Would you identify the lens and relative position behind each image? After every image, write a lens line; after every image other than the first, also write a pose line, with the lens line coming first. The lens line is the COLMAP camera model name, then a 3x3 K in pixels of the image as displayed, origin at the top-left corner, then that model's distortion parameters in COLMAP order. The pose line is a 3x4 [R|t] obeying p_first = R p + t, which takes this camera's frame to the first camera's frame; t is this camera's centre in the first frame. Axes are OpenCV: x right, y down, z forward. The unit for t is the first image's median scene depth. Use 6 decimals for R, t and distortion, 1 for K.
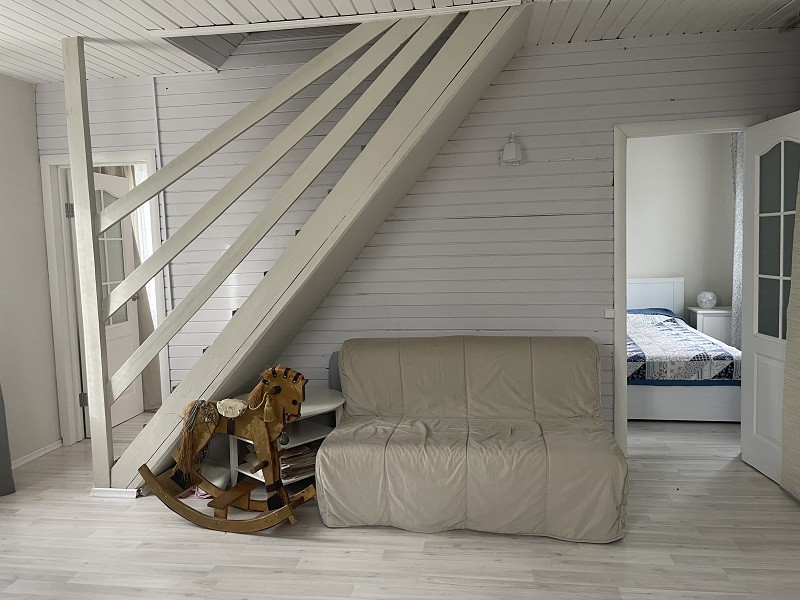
lens RADIAL K [[607.6, 0, 400.0], [0, 607.6, 300.0], [0, 0, 1]] dist [0.125496, -0.199871]
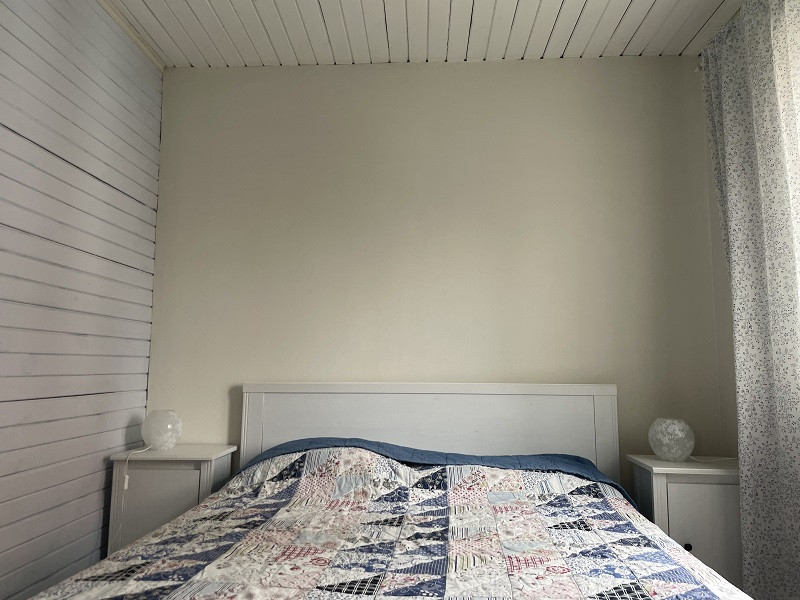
lens RADIAL K [[607.6, 0, 400.0], [0, 607.6, 300.0], [0, 0, 1]] dist [0.125496, -0.199871]
pose [[0.995159, 0.049613, 0.084838, 0.280182], [-0.031298, 0.978270, -0.204958, -0.000533], [-0.093163, 0.201311, 0.975087, 0.605342]]
